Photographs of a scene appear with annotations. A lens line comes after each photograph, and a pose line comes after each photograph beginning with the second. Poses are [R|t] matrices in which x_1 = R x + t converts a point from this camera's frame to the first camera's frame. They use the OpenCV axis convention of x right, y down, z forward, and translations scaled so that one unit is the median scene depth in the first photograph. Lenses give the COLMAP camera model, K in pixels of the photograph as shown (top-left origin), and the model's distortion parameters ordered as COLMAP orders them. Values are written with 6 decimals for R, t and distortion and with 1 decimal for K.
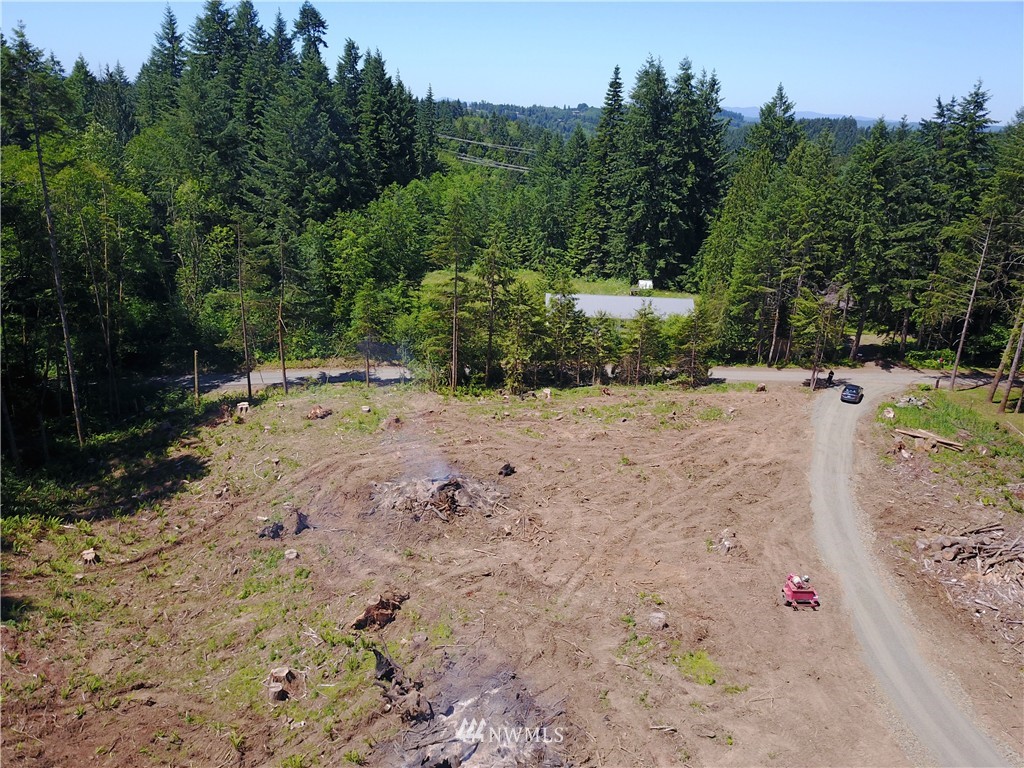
lens RADIAL K [[781.4, 0, 504.4], [0, 781.4, 397.0], [0, 0, 1]] dist [0.006571, -0.001955]
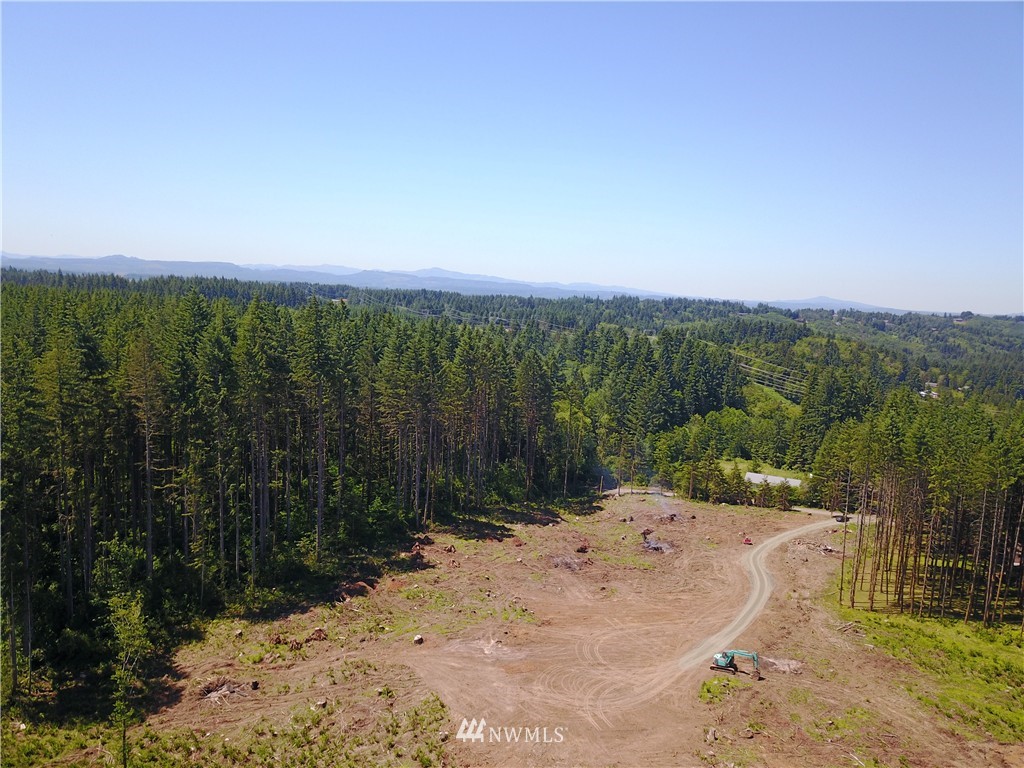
lens RADIAL K [[785.9, 0, 512.0], [0, 785.9, 384.0], [0, 0, 1]] dist [0.014024, 0.003074]
pose [[0.902505, 0.059978, -0.426482, 0.541655], [-0.164367, 0.963269, -0.212360, 0.298217], [0.398080, 0.261755, 0.879213, -1.849961]]
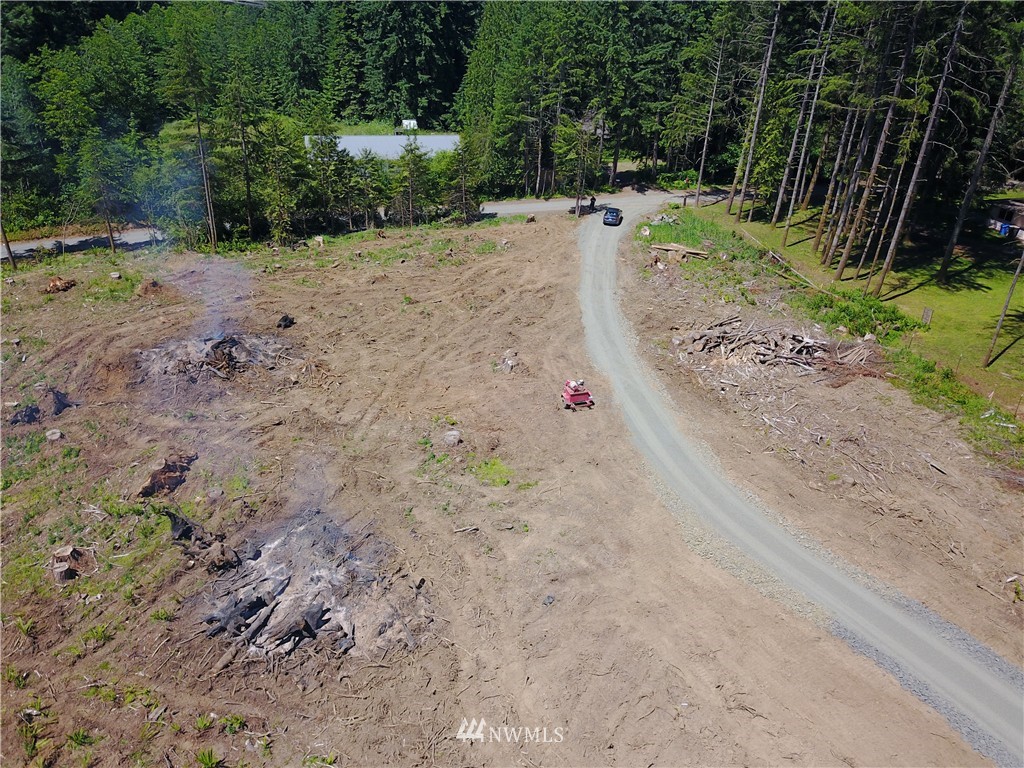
lens RADIAL K [[781.4, 0, 504.4], [0, 781.4, 397.0], [0, 0, 1]] dist [0.006571, -0.001955]
pose [[0.957565, -0.137032, 0.253558, 0.003069], [0.089941, 0.977884, 0.188823, 0.021252], [-0.273825, -0.158005, 0.948712, -0.000551]]
